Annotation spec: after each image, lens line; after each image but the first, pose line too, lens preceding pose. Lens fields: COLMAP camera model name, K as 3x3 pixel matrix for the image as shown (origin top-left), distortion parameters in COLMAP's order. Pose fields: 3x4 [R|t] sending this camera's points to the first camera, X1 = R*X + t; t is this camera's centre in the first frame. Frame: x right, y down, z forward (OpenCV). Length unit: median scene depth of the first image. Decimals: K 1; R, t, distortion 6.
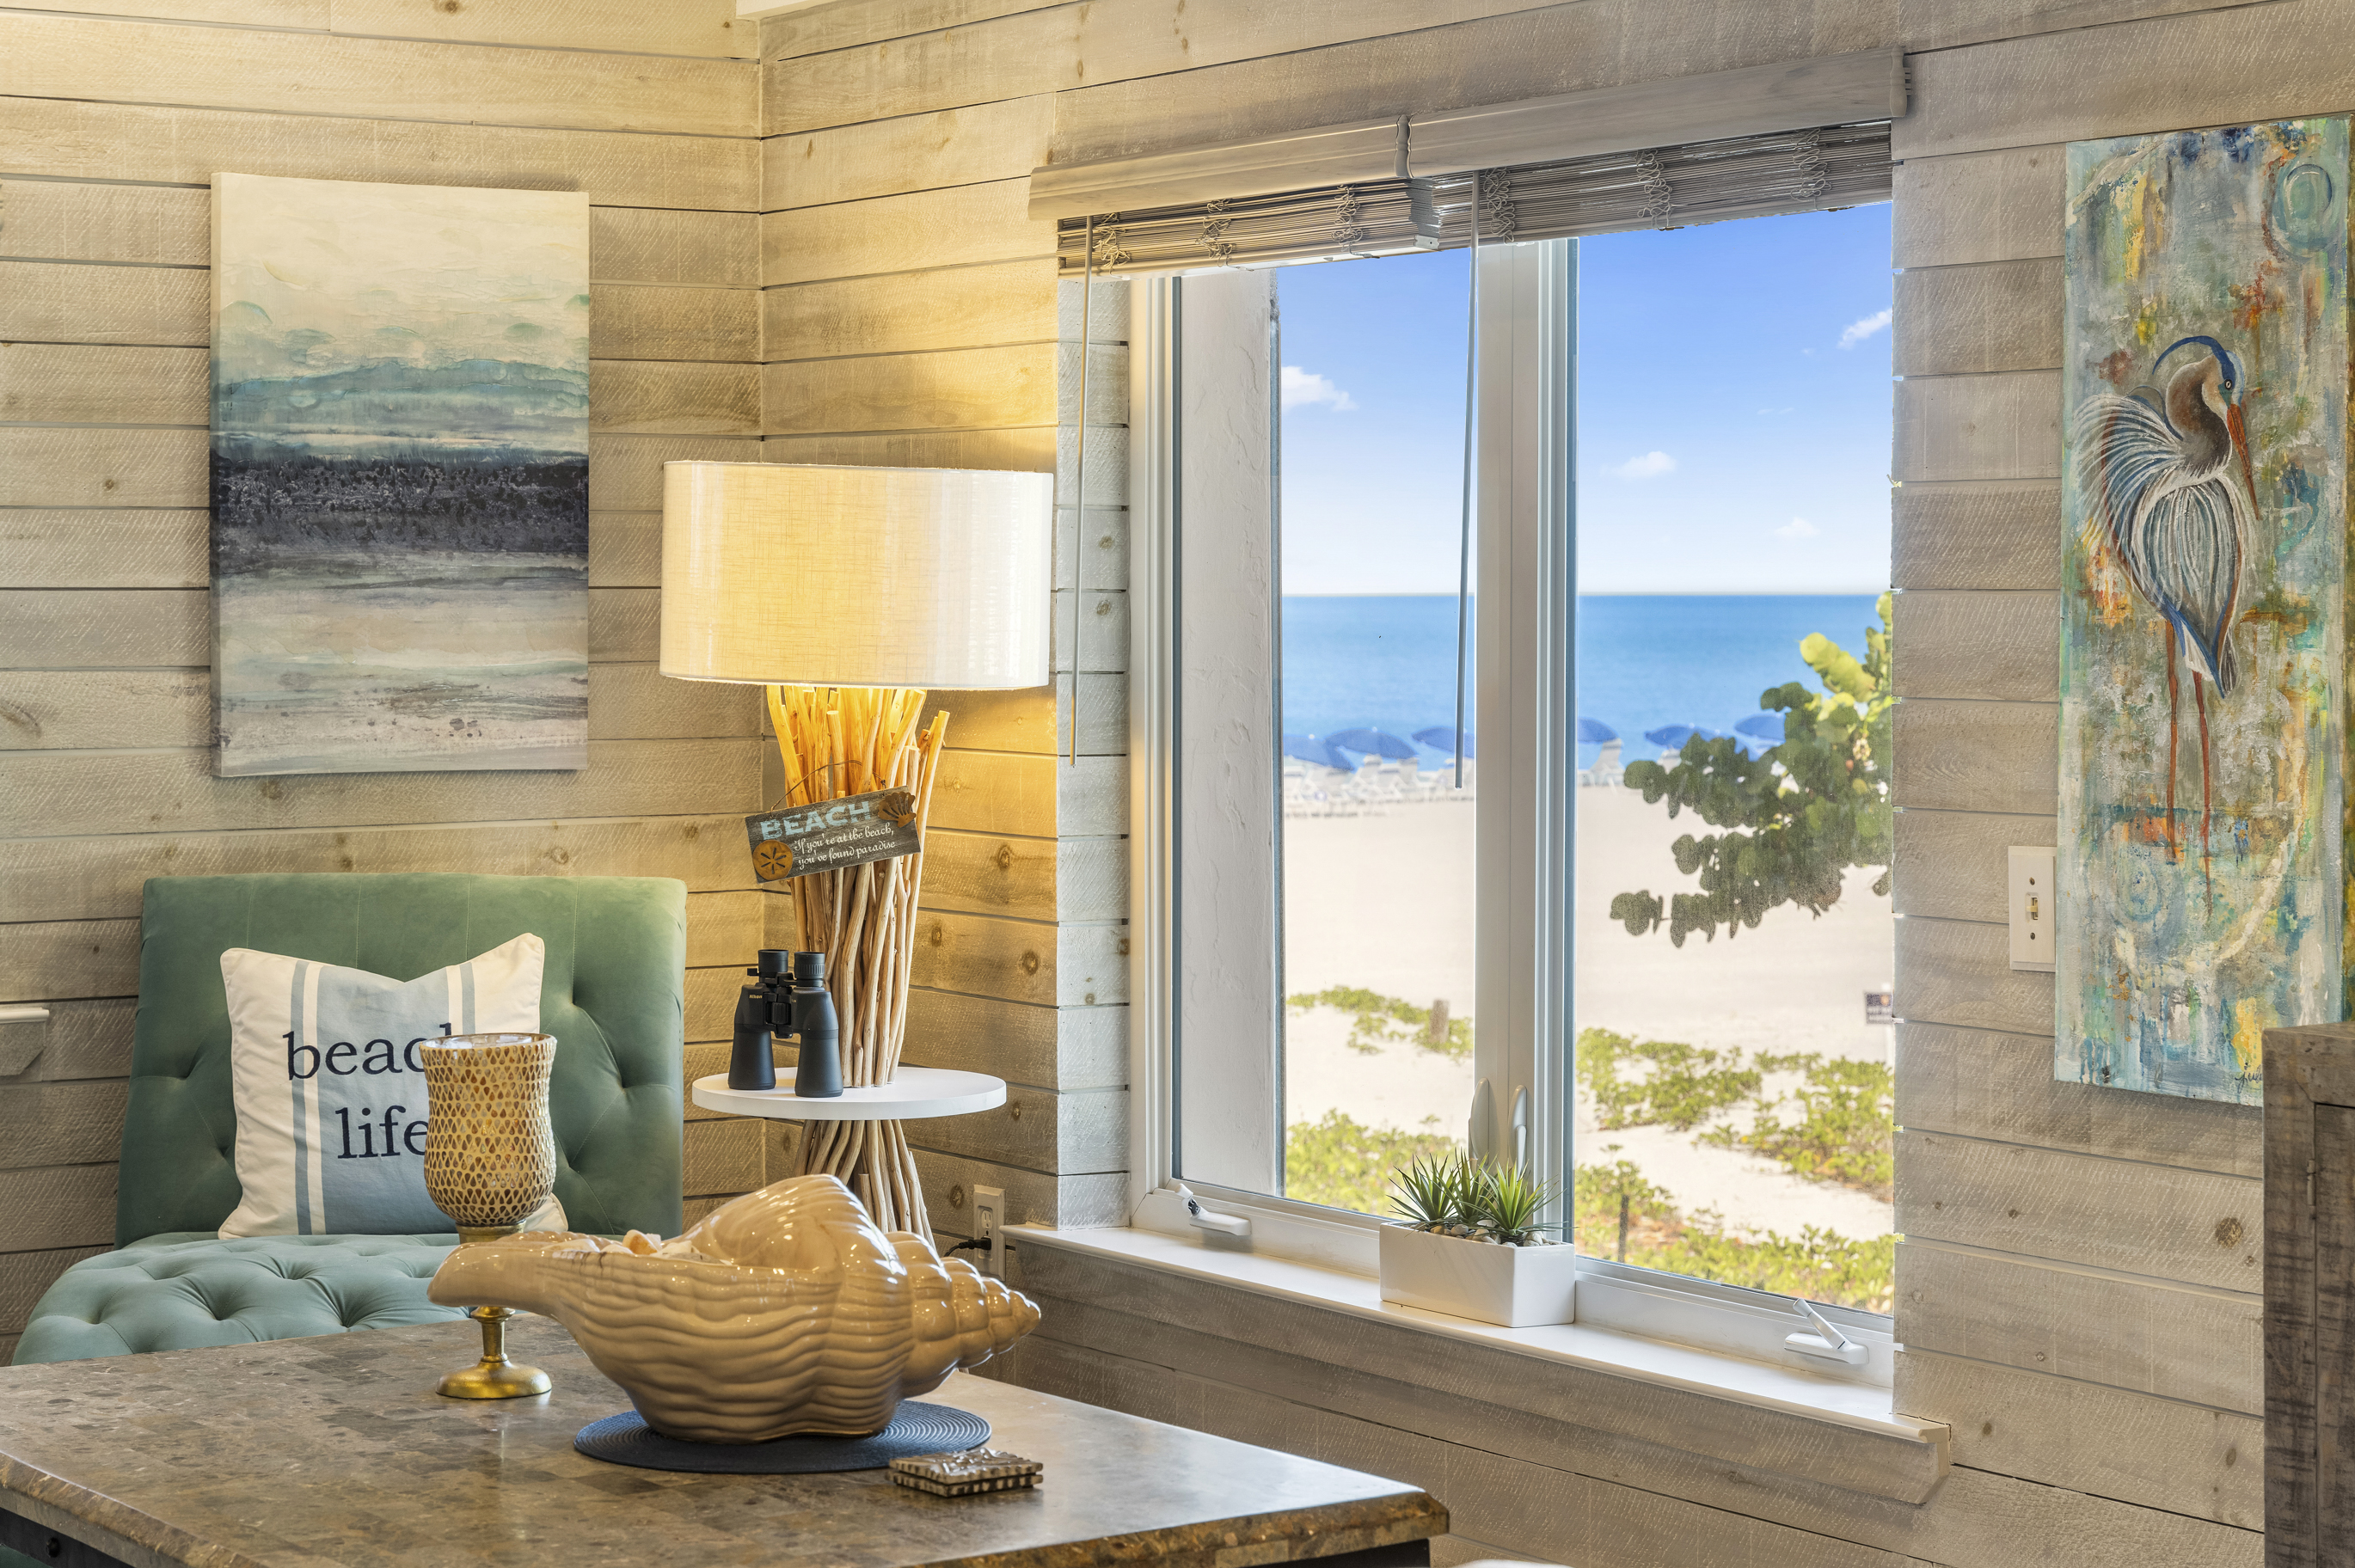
lens RADIAL K [[4682.0, 0, 1208.8], [0, 4682.0, 687.1], [0, 0, 1]] dist [0.009521, 0.000000]
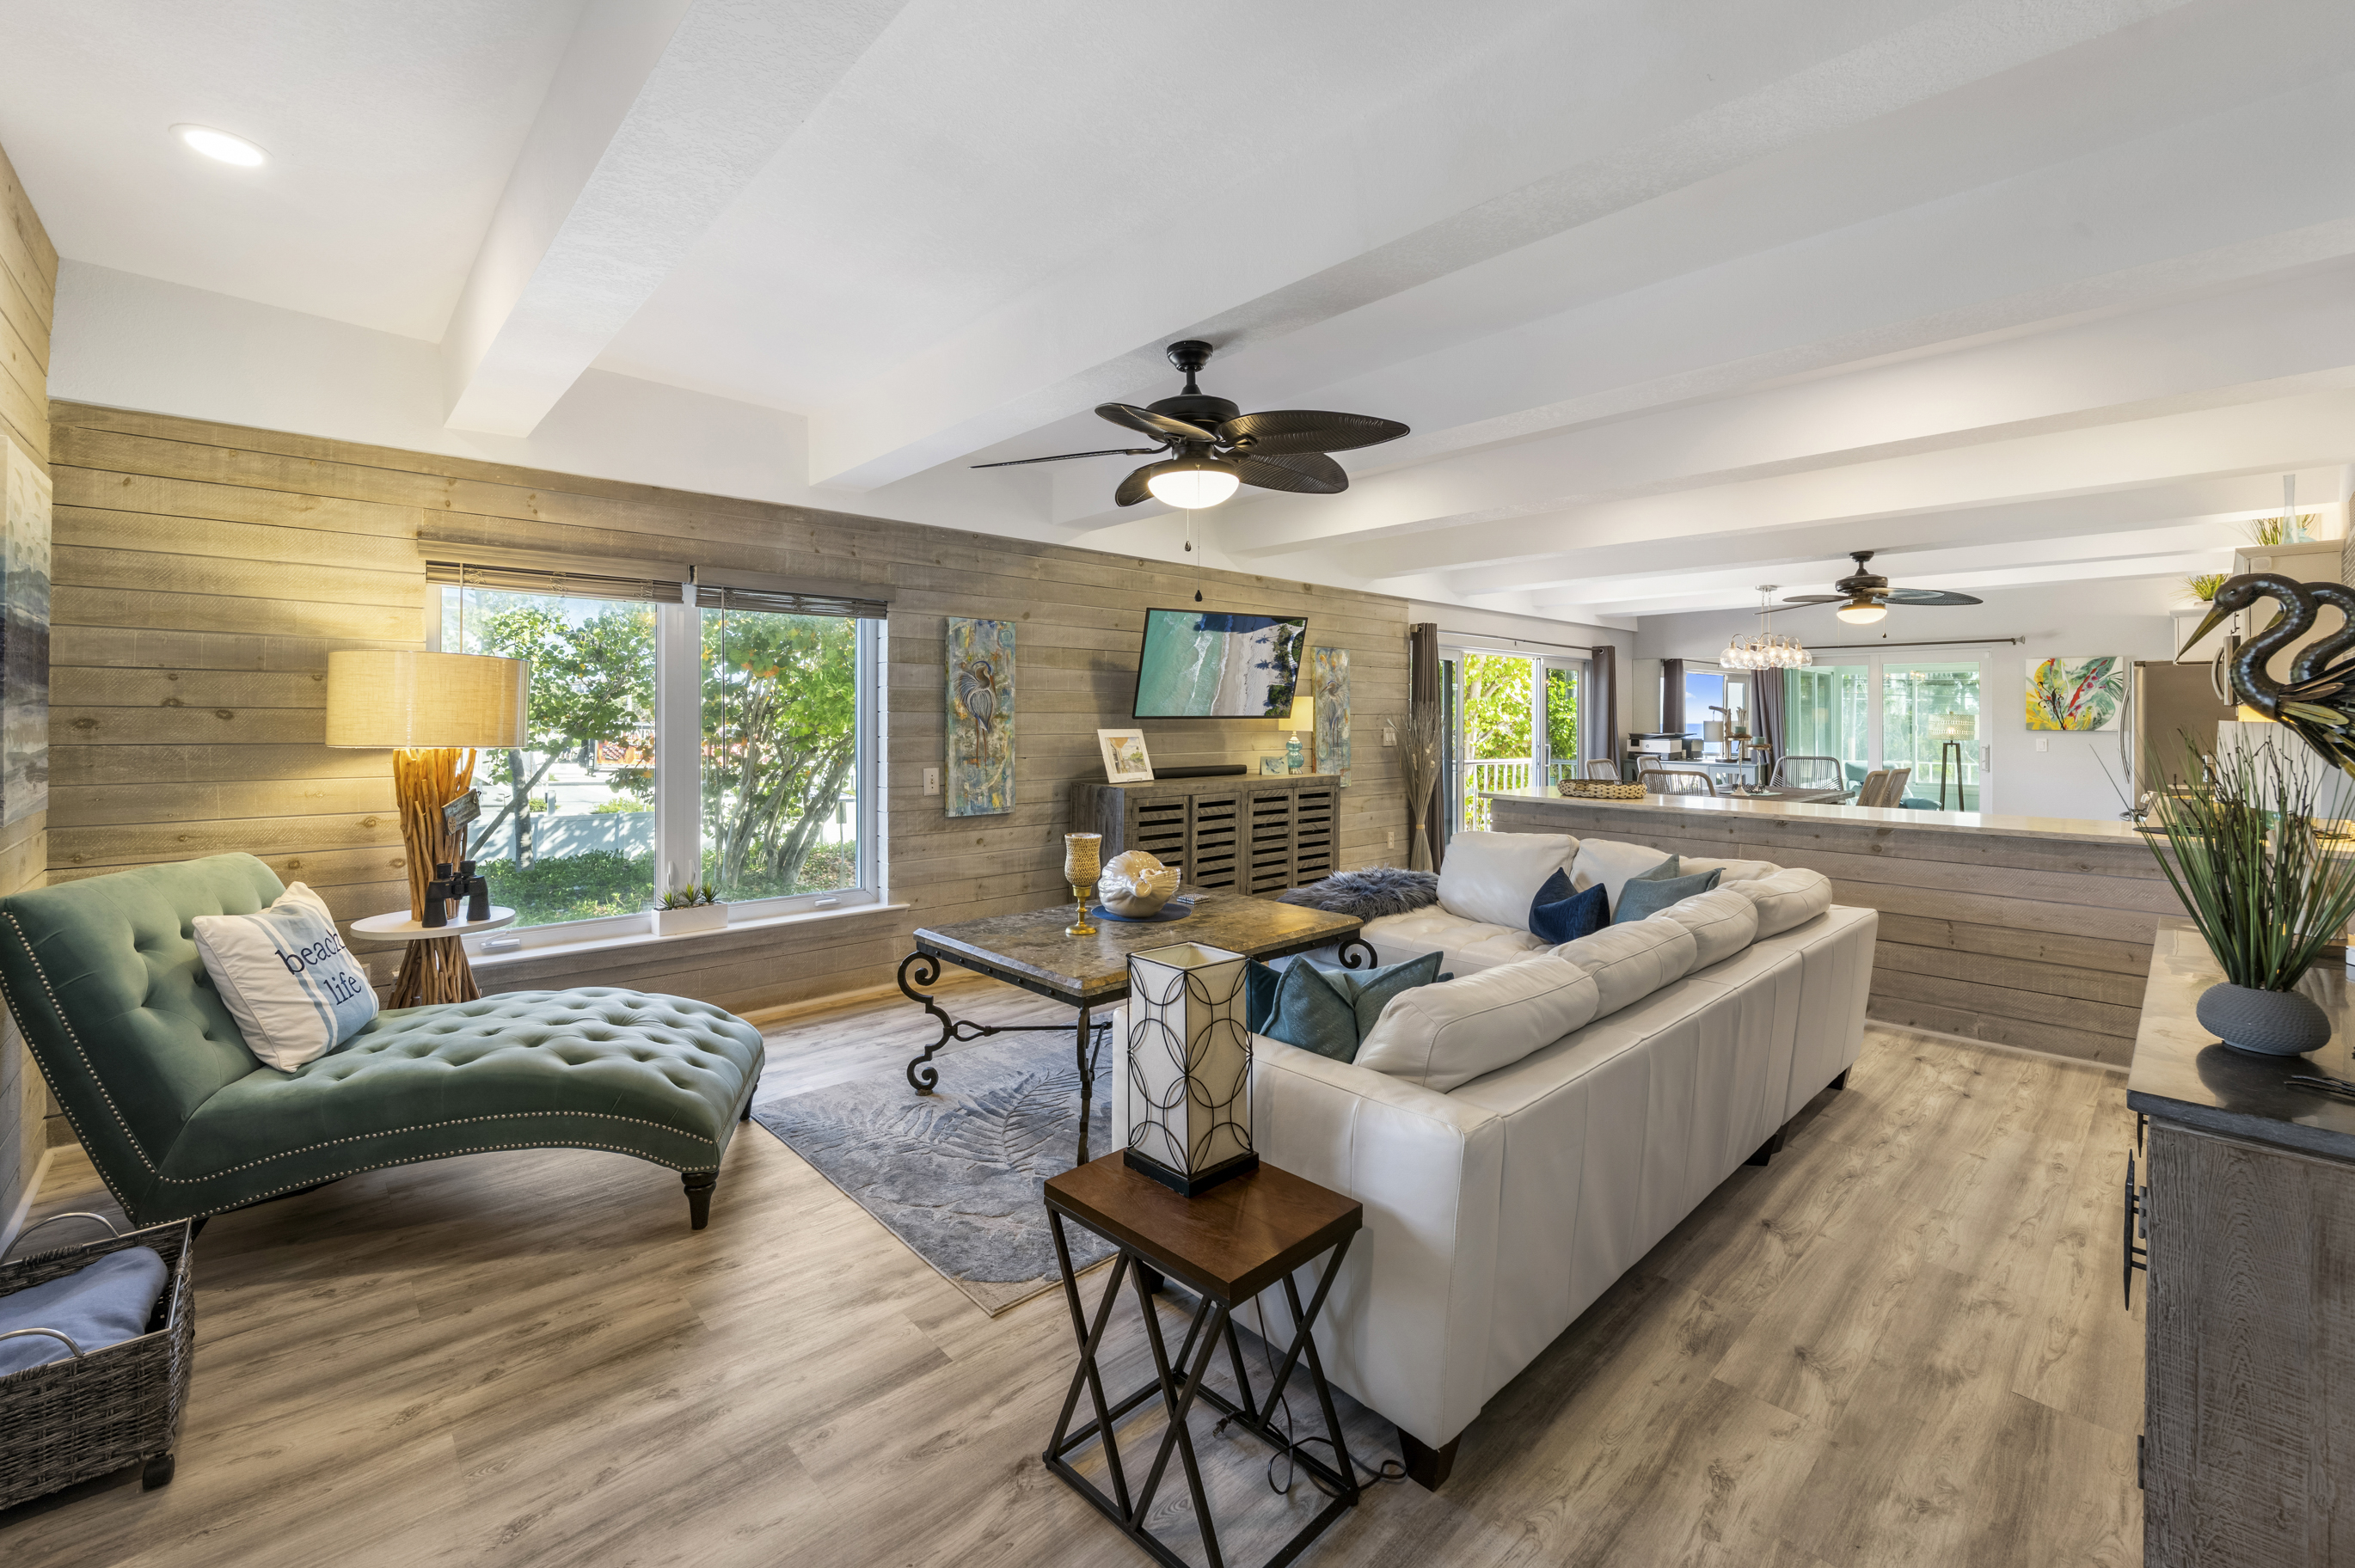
lens RADIAL K [[974.0, 0, 1180.6], [0, 974.0, 703.4], [0, 0, 1]] dist [-0.009447, 0.000962]
pose [[-0.166021, 0.009823, 0.986073, -0.625796], [0.015301, 0.999856, -0.007384, -0.014214], [-0.986004, 0.013862, -0.166147, 0.716234]]
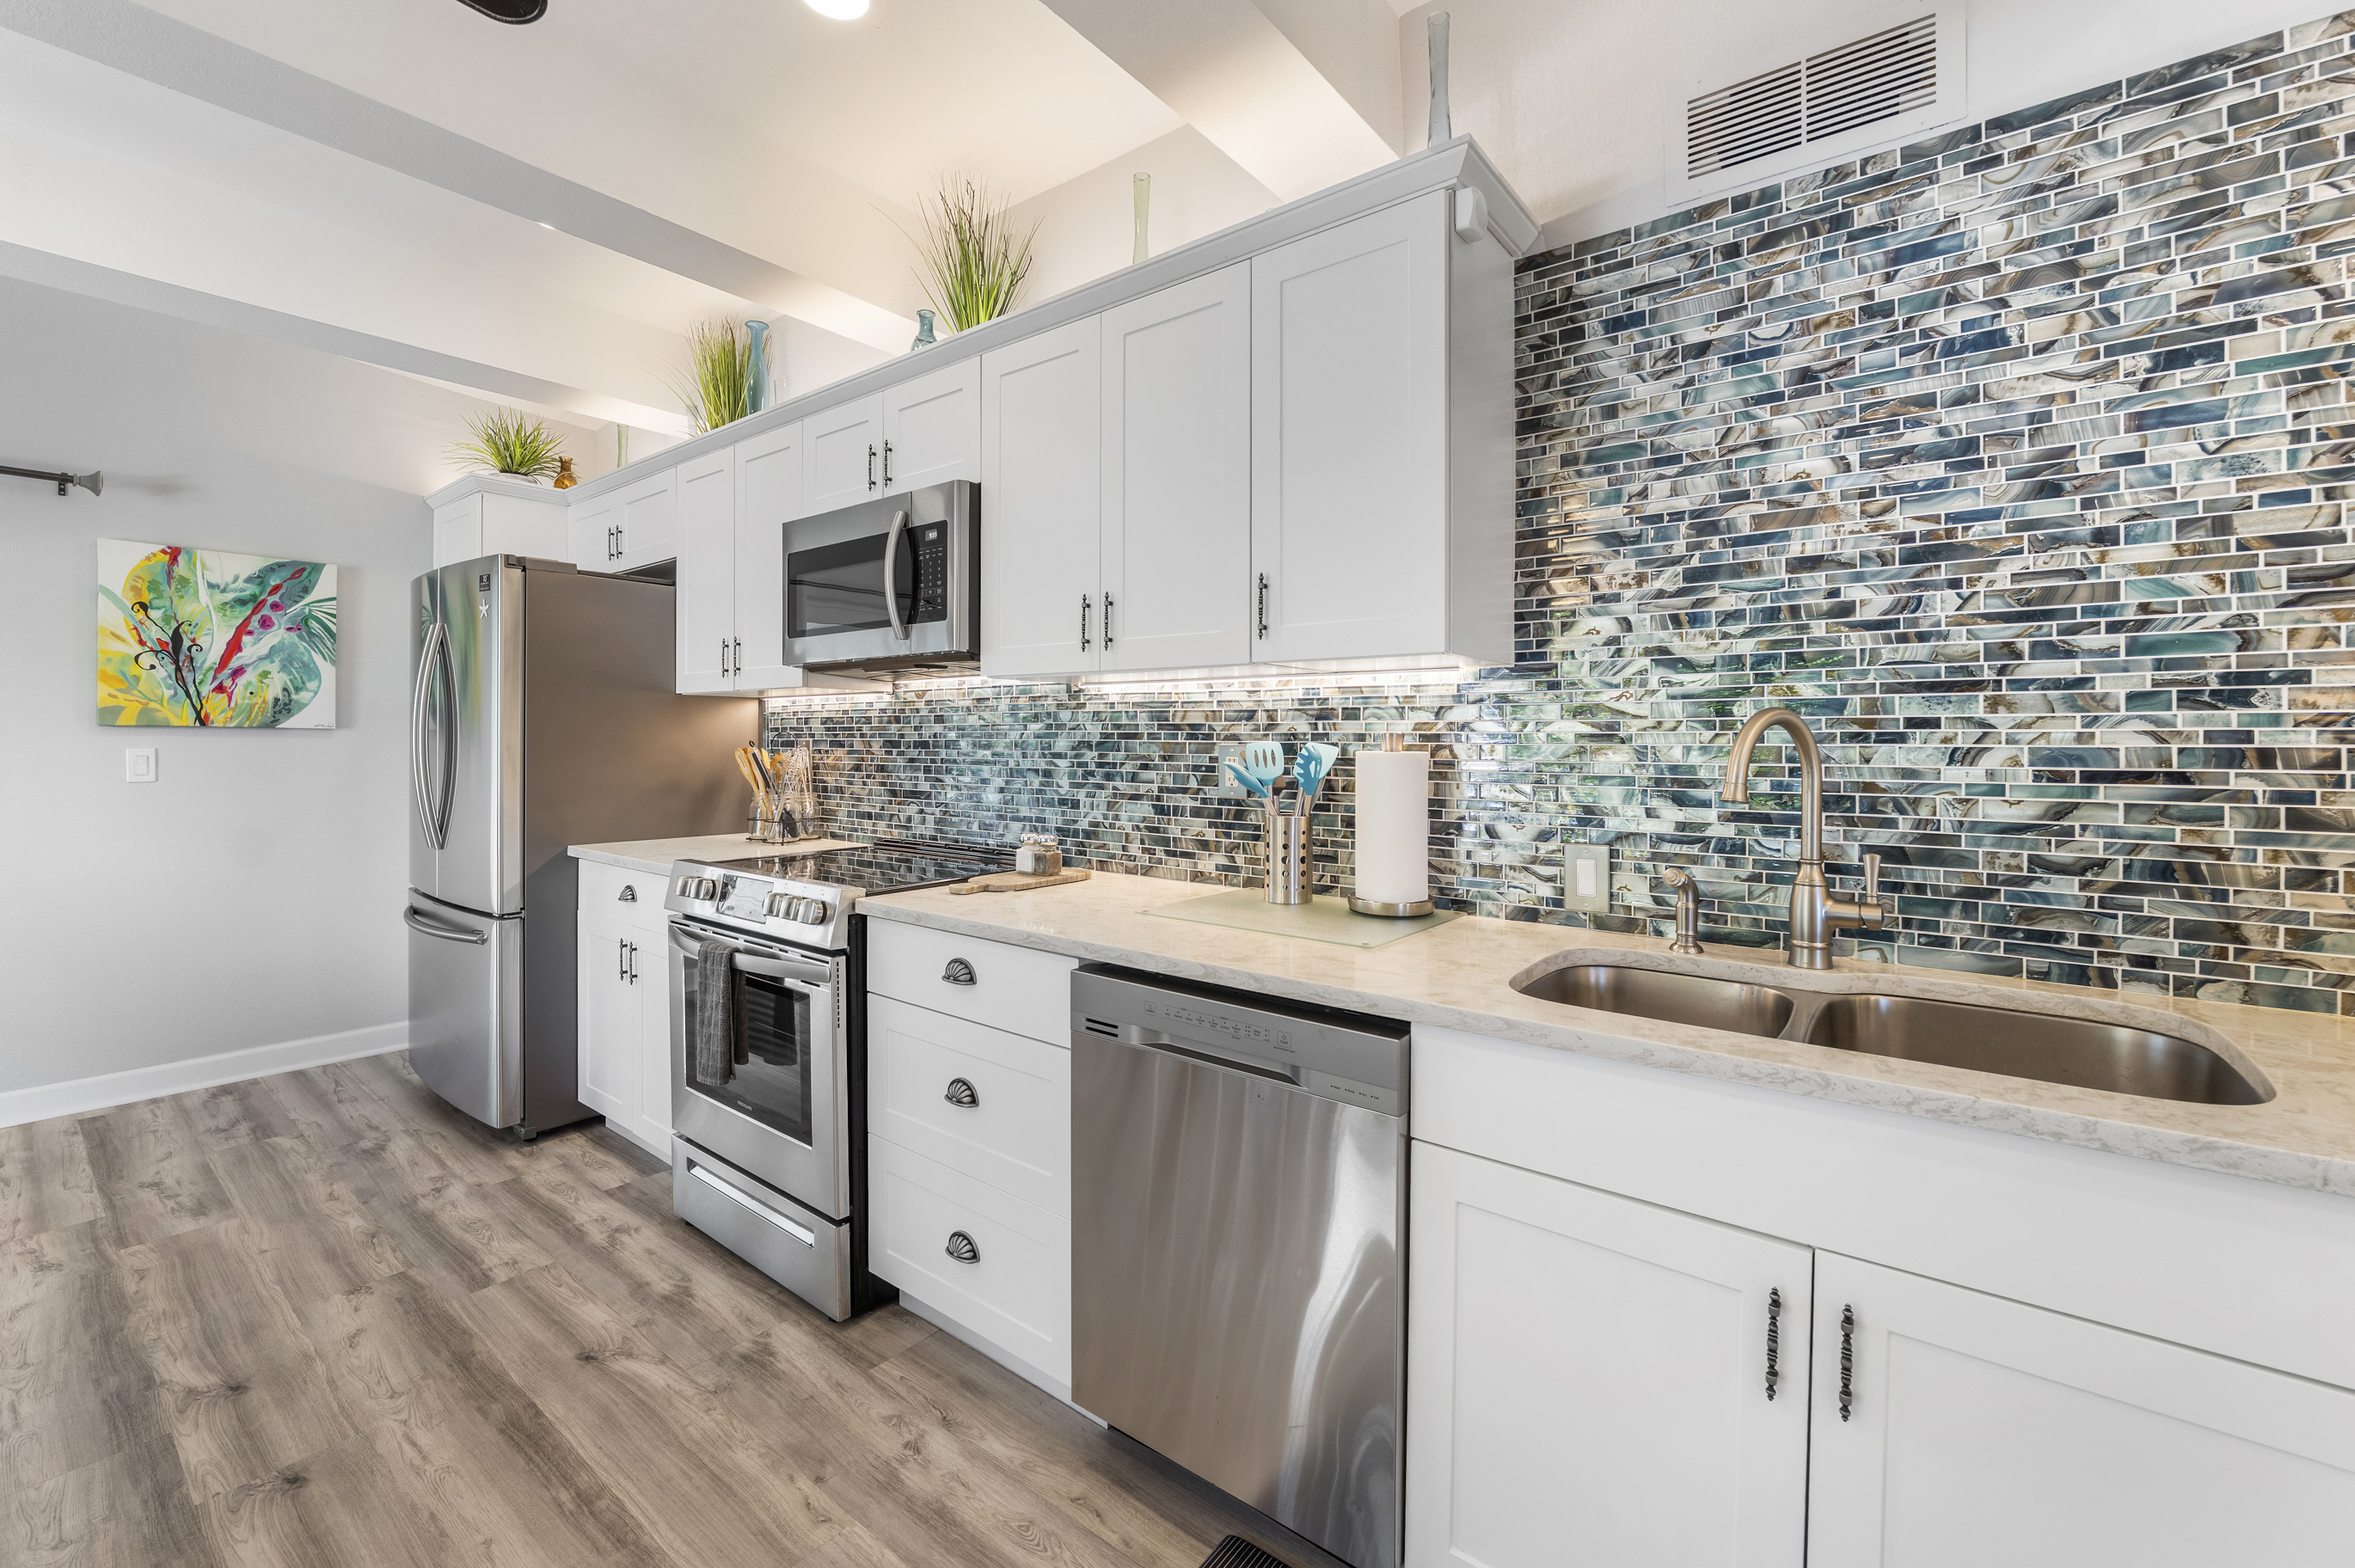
lens RADIAL K [[974.0, 0, 1172.7], [0, 974.0, 750.8], [0, 0, 1]] dist [-0.009447, 0.000962]
pose [[-0.950672, -0.004188, -0.310170, 0.092083], [-0.014222, 0.999446, 0.030096, 0.019006], [0.309872, 0.033023, -0.950205, 0.024803]]
